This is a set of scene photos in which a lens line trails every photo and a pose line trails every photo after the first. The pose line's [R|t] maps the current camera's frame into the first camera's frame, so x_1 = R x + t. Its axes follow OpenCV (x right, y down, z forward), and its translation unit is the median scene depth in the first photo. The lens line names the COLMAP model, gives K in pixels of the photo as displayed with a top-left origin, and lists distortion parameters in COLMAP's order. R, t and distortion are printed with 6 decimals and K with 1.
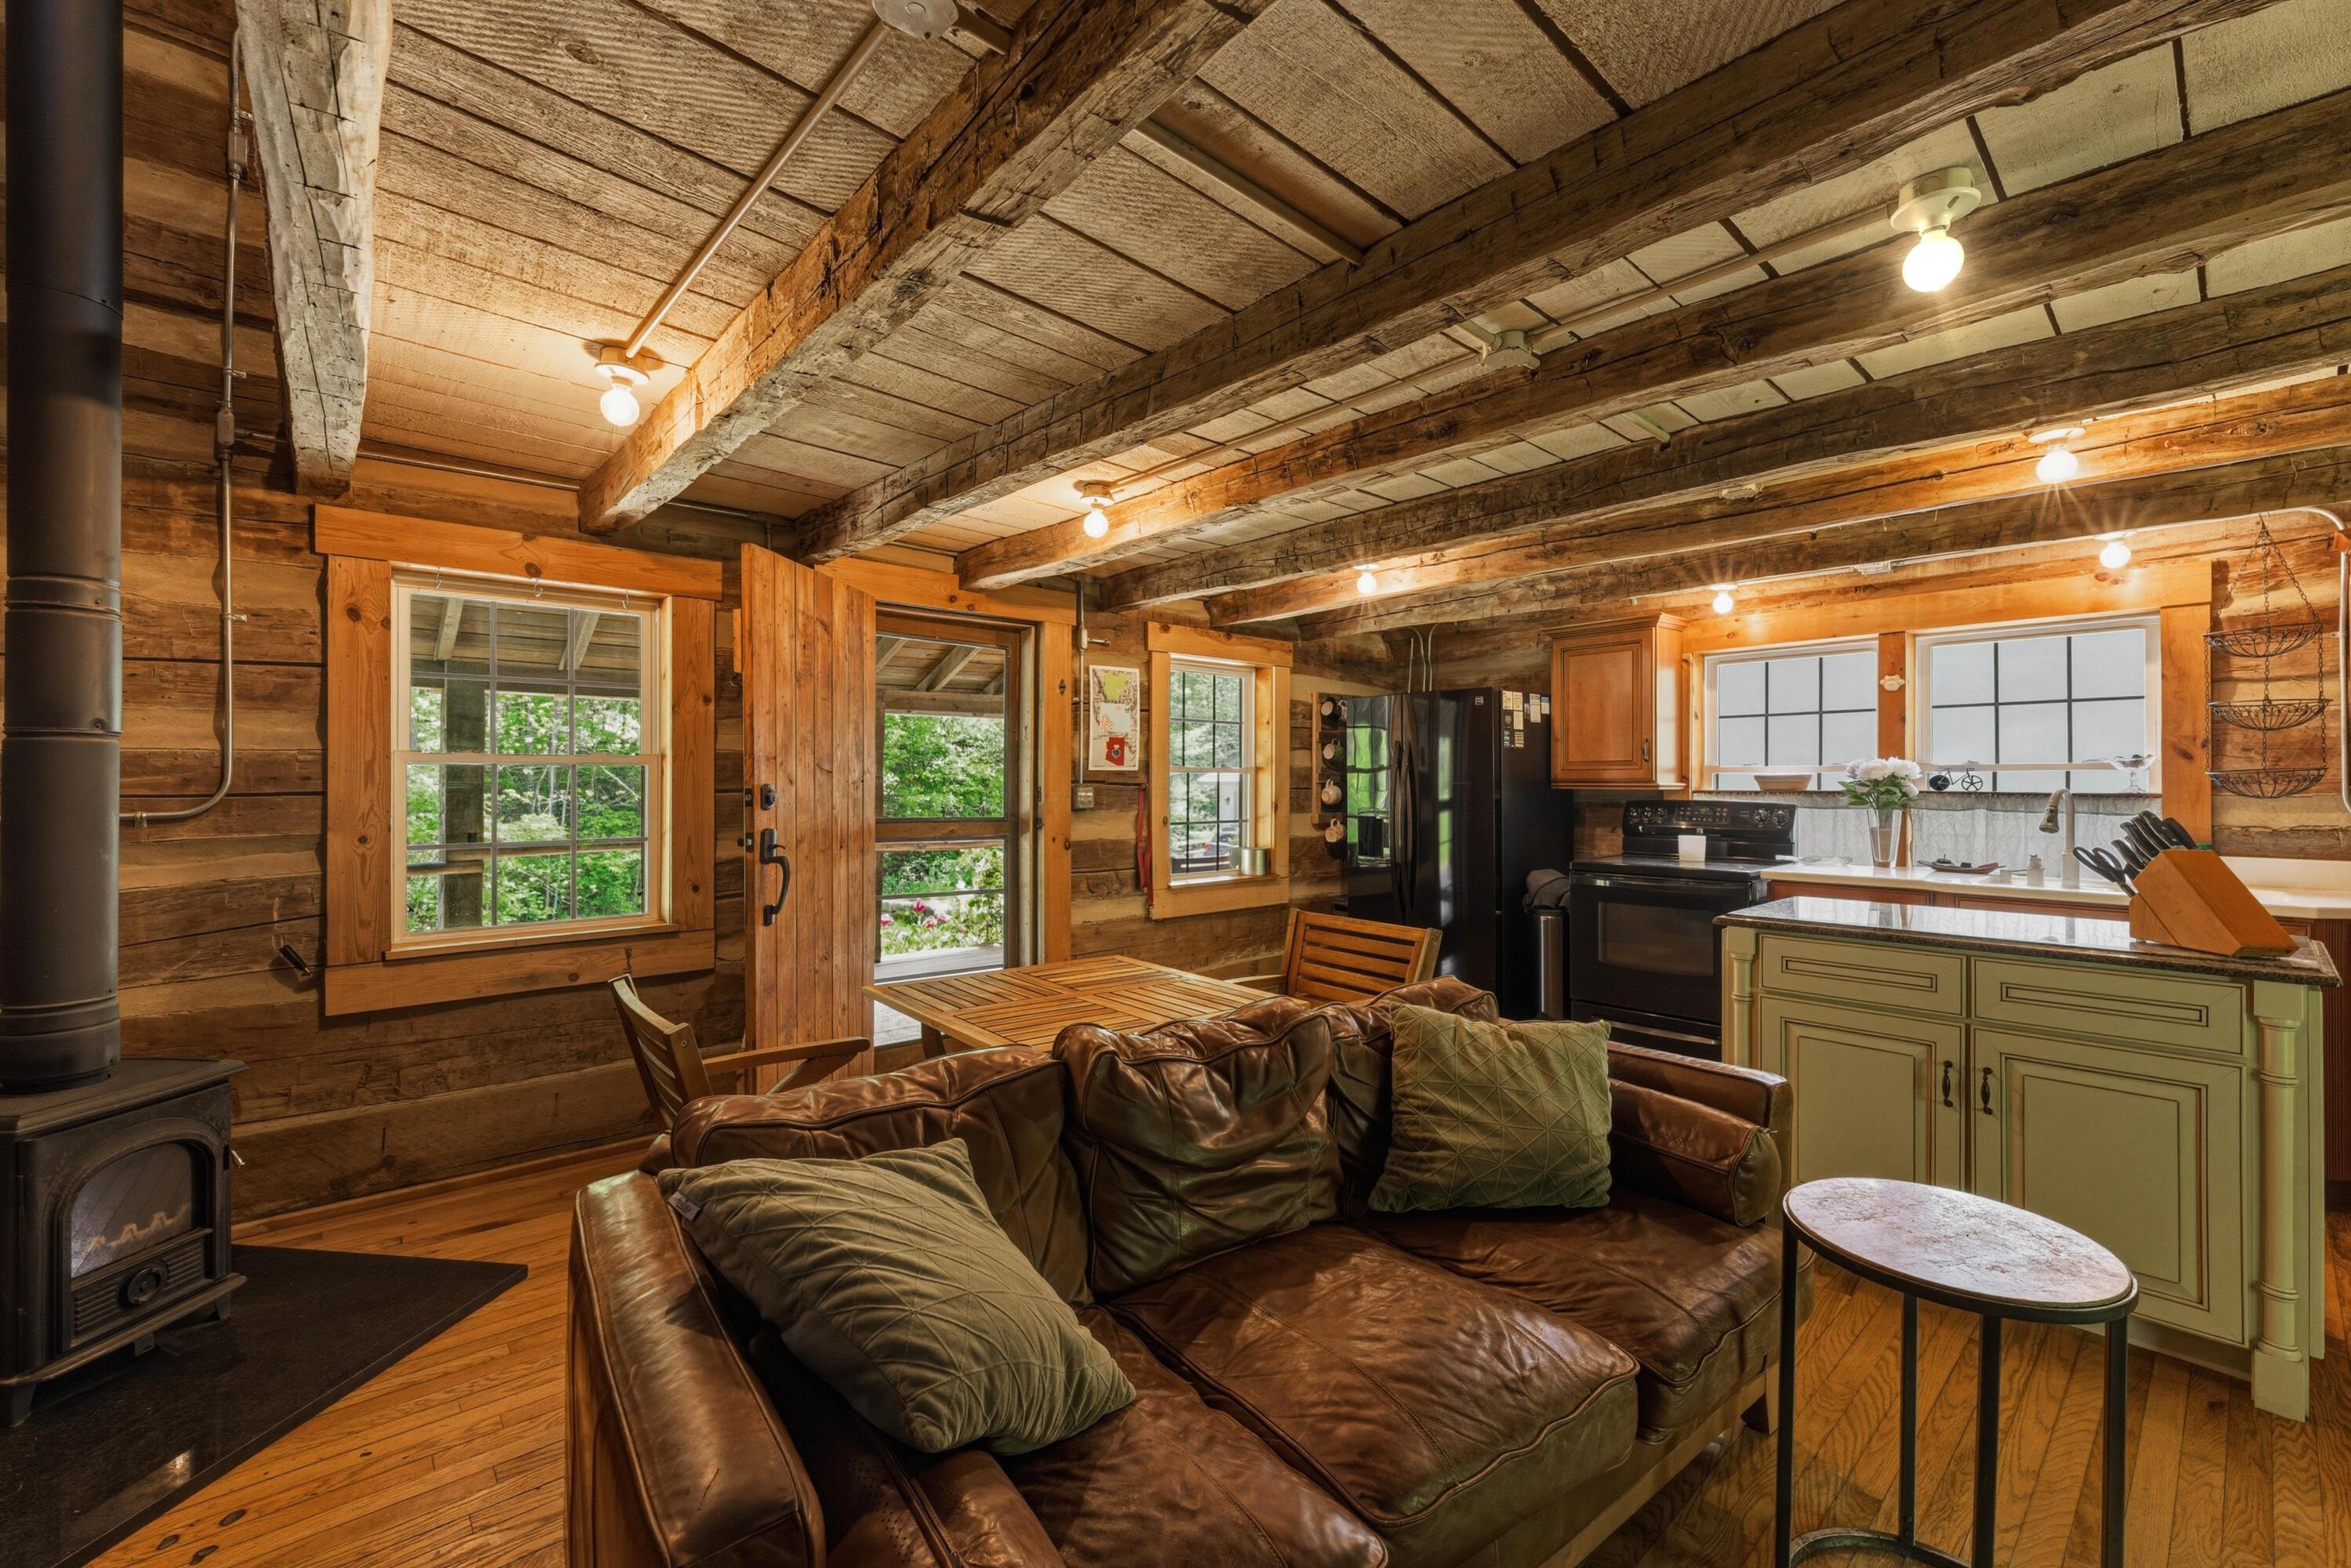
lens RADIAL K [[965.3, 0, 1172.5], [0, 965.3, 777.4], [0, 0, 1]] dist [-0.001013, -0.000808]
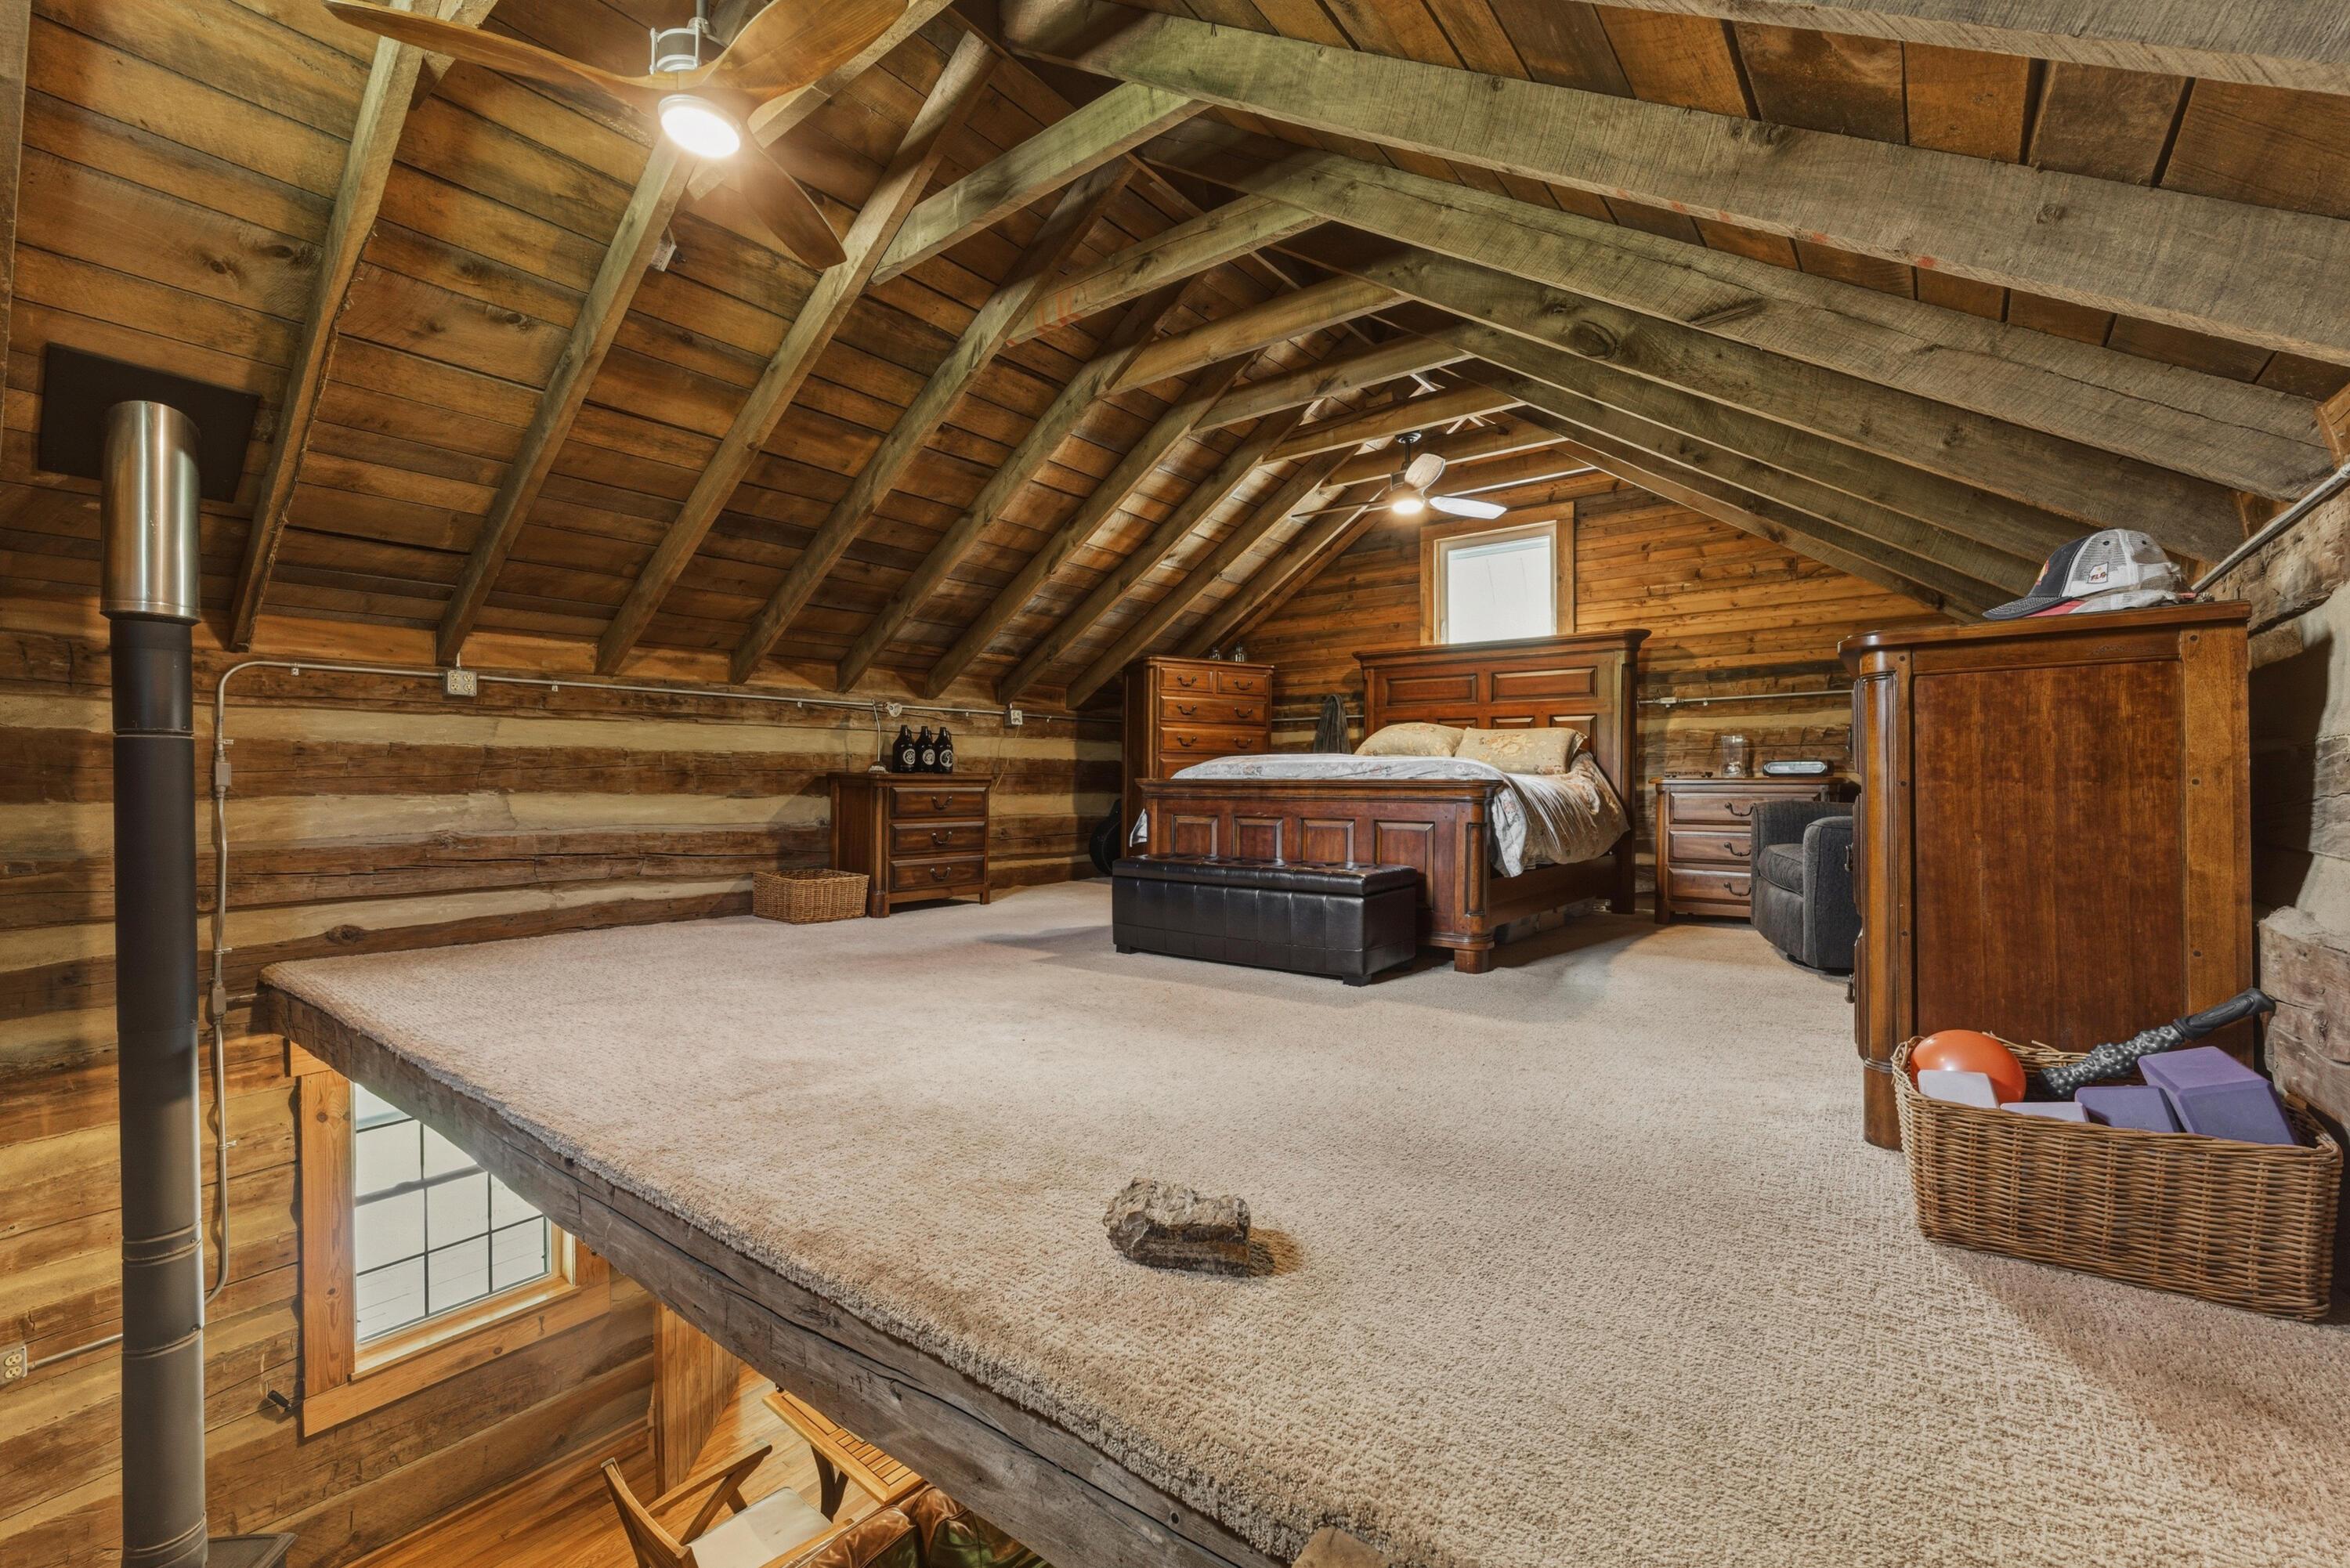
lens RADIAL K [[964.9, 0, 1167.1], [0, 964.9, 789.3], [0, 0, 1]] dist [-0.001013, -0.000808]
pose [[0.981711, -0.006282, 0.190276, 0.004230], [0.004561, 0.999945, 0.009478, -0.631802], [-0.190325, -0.008437, 0.981685, -0.470451]]
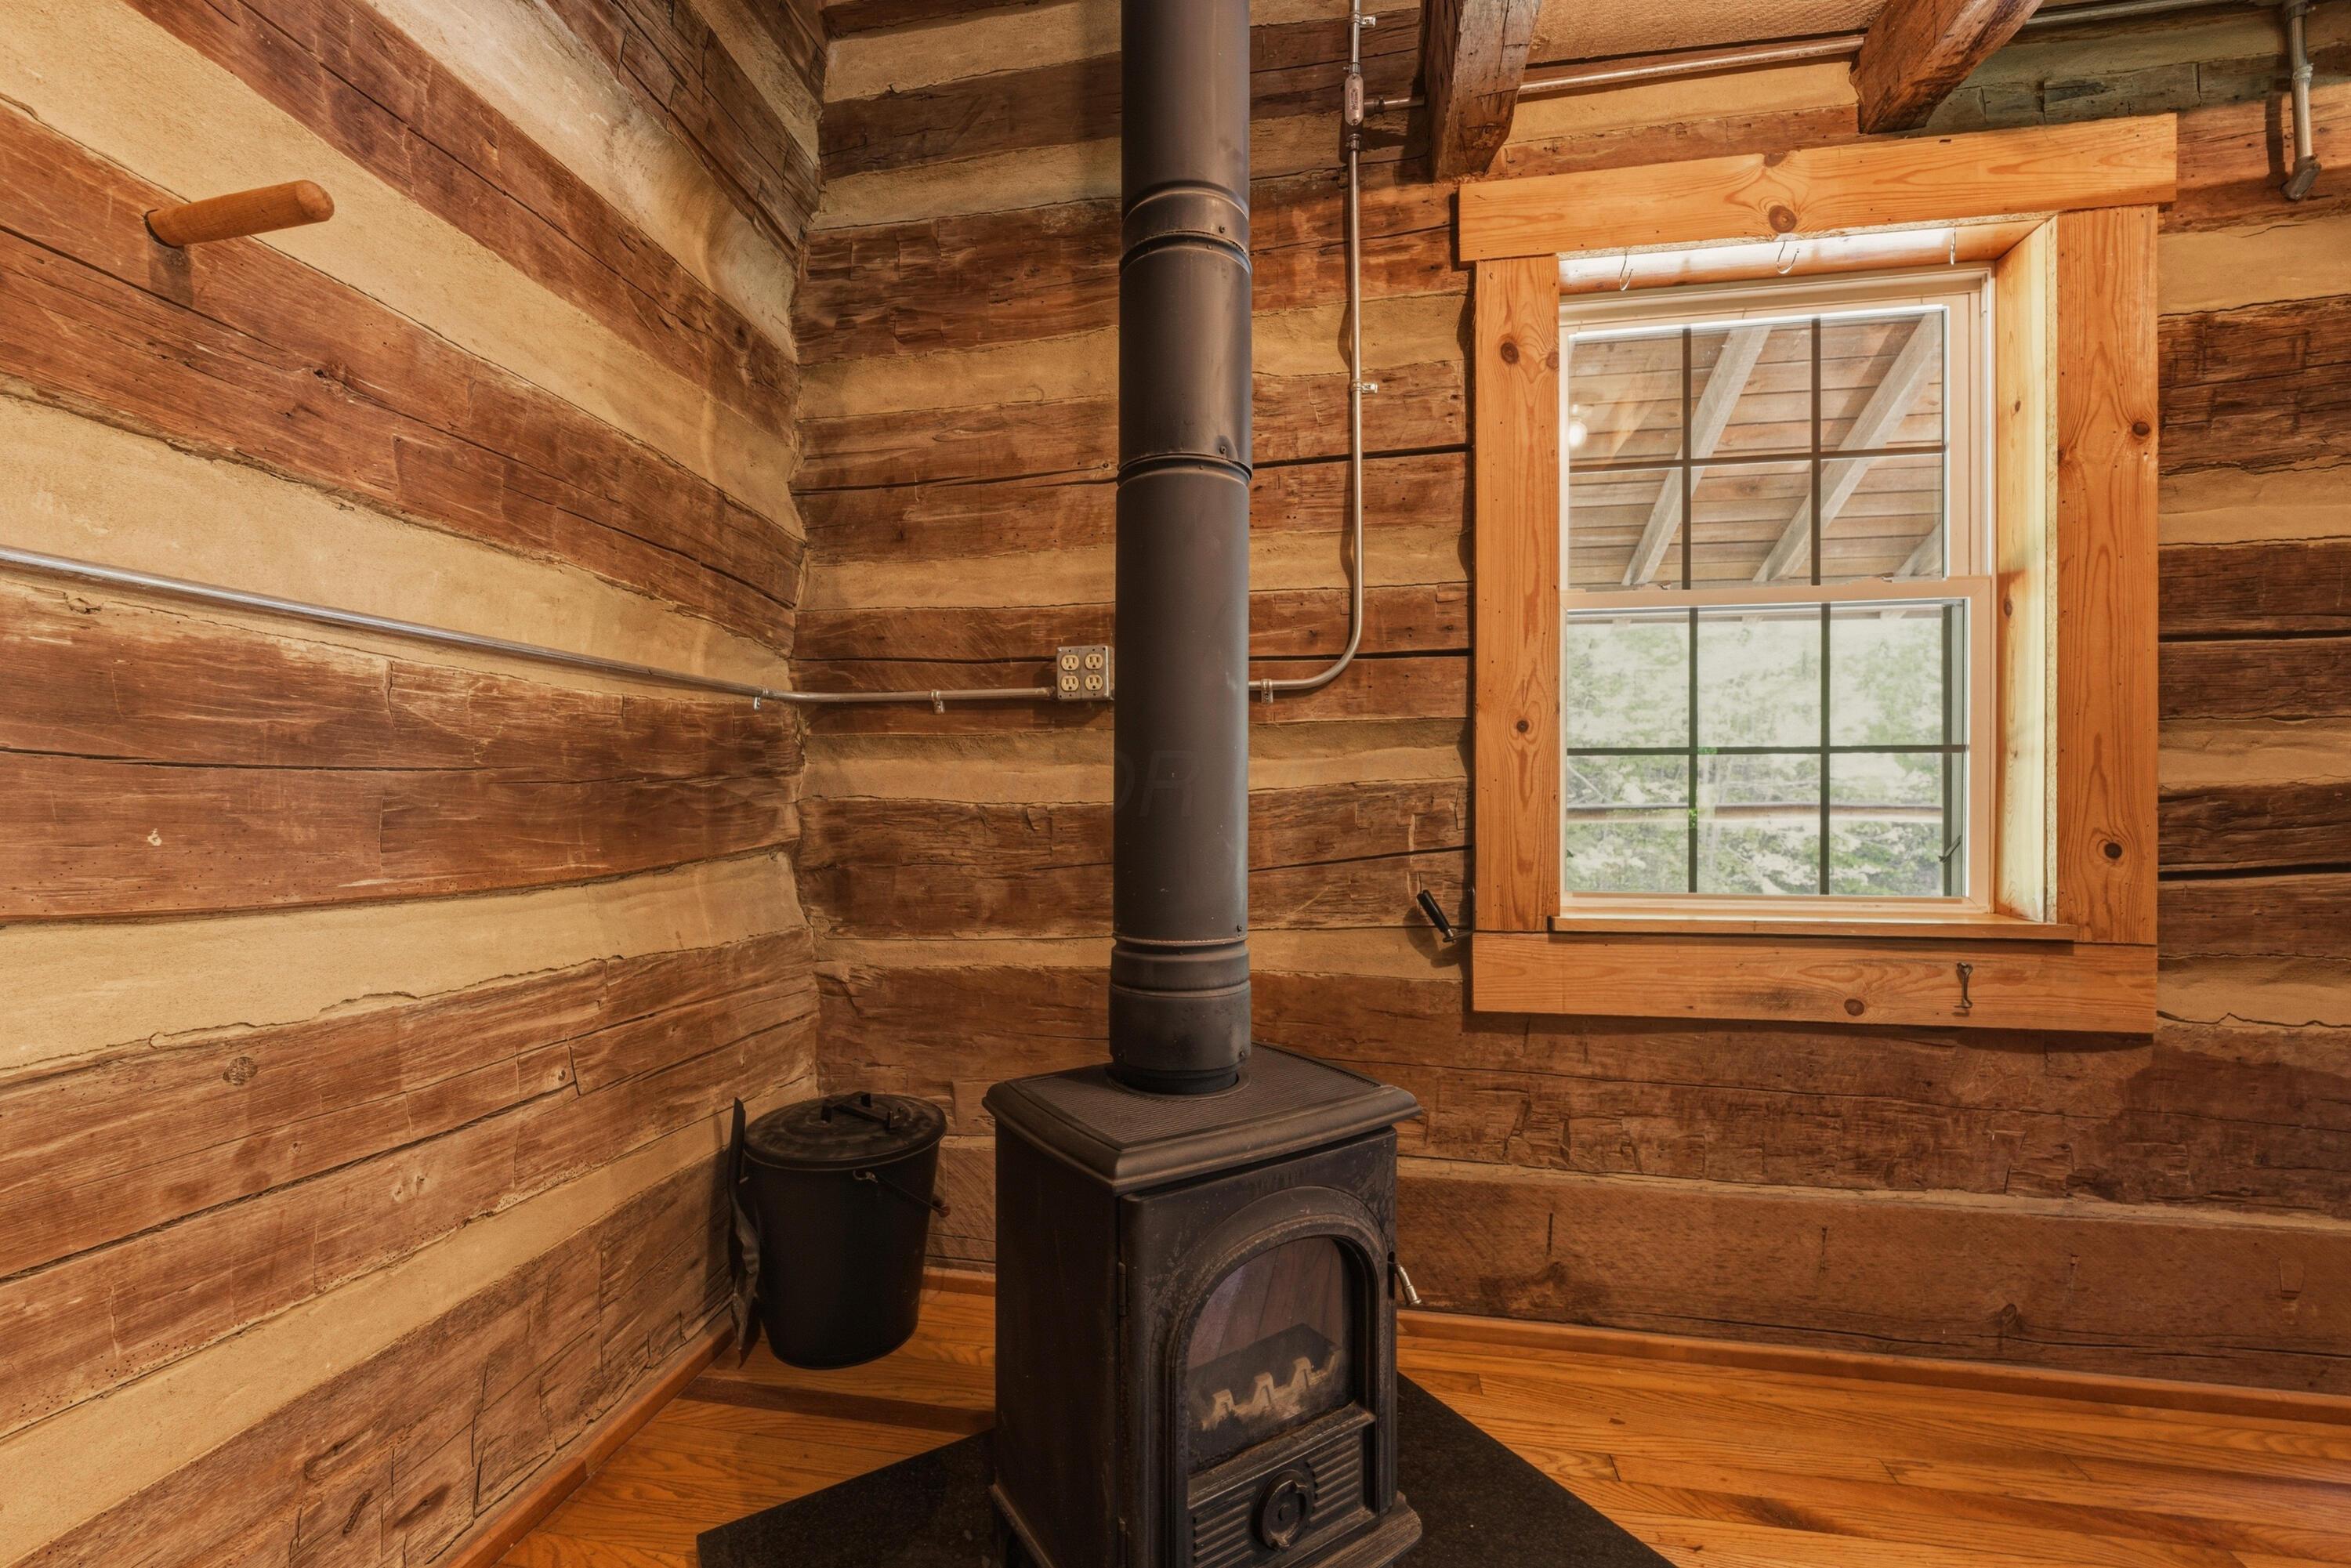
lens RADIAL K [[965.3, 0, 1175.2], [0, 965.3, 795.9], [0, 0, 1]] dist [-0.001013, -0.000808]
pose [[0.623088, 0.002299, -0.782148, -0.526732], [0.003142, 0.999980, 0.005442, 0.108545], [0.782145, -0.005848, 0.623069, 0.476667]]
